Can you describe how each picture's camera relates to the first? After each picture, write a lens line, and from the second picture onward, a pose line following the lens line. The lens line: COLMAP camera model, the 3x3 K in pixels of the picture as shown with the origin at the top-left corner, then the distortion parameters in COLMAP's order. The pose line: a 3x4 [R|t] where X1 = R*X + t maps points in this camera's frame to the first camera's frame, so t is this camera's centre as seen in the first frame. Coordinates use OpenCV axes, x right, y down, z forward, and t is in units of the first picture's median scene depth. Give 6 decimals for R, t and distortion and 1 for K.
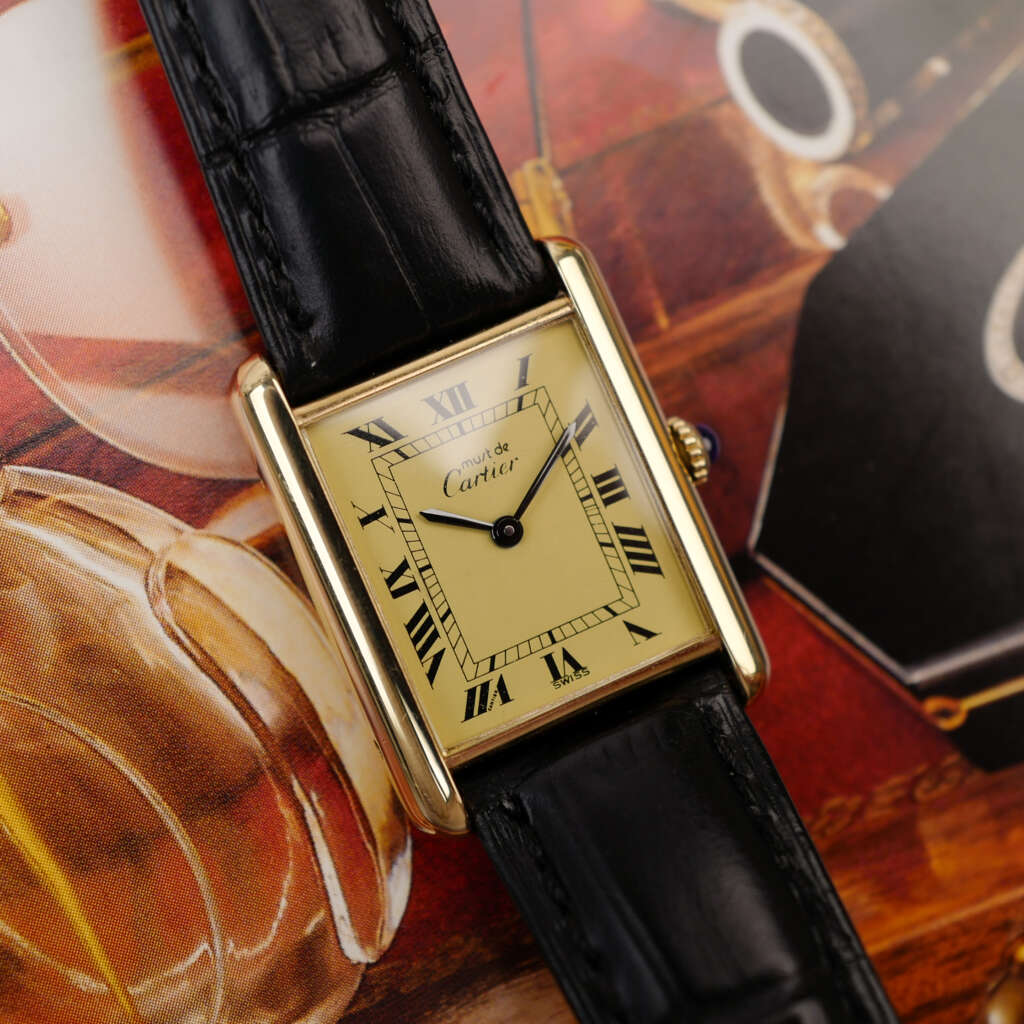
lens RADIAL K [[2176.2, 0, 511.5], [0, 2176.2, 512.1], [0, 0, 1]] dist [0.020562, 0.013421]
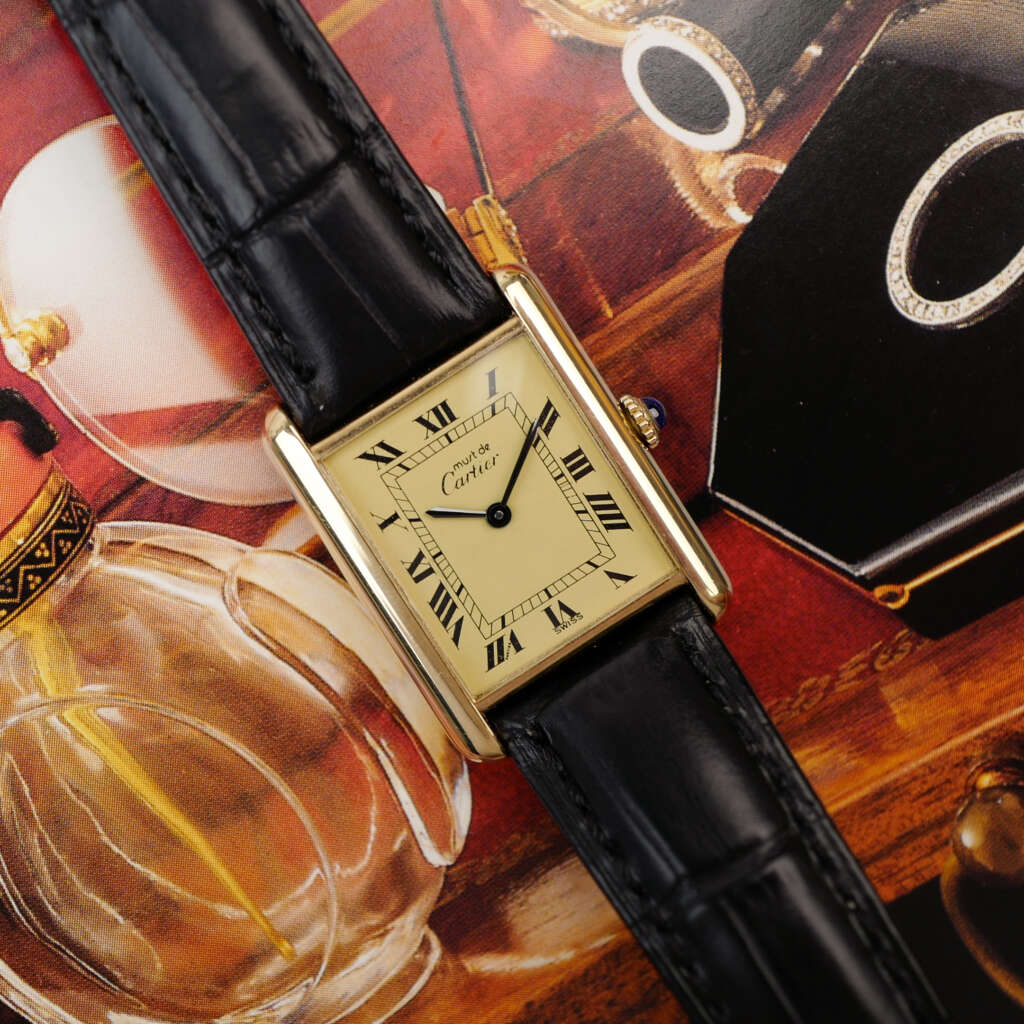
lens RADIAL K [[2277.2, 0, 508.2], [0, 2277.2, 510.5], [0, 0, 1]] dist [0.049432, -0.310392]
pose [[0.981847, -0.147949, -0.118691, 0.155893], [0.161117, 0.980752, 0.110299, -0.134187], [0.100088, -0.127420, 0.986786, -0.271136]]
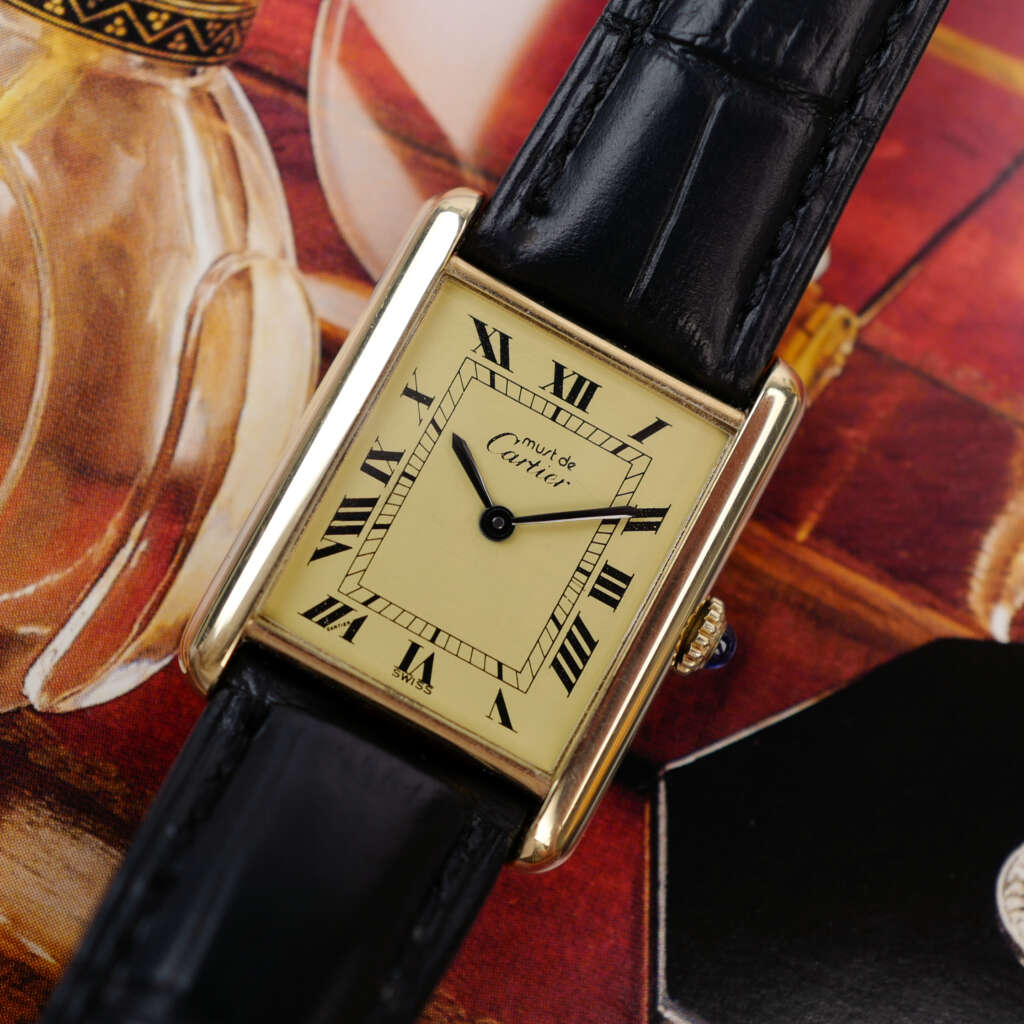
lens RADIAL K [[2176.2, 0, 511.5], [0, 2176.2, 512.1], [0, 0, 1]] dist [0.020562, 0.013421]
pose [[0.612469, 0.768183, -0.186483, 0.164153], [-0.784314, 0.619971, -0.022076, 0.021142], [0.098656, 0.159782, 0.982210, 0.117484]]
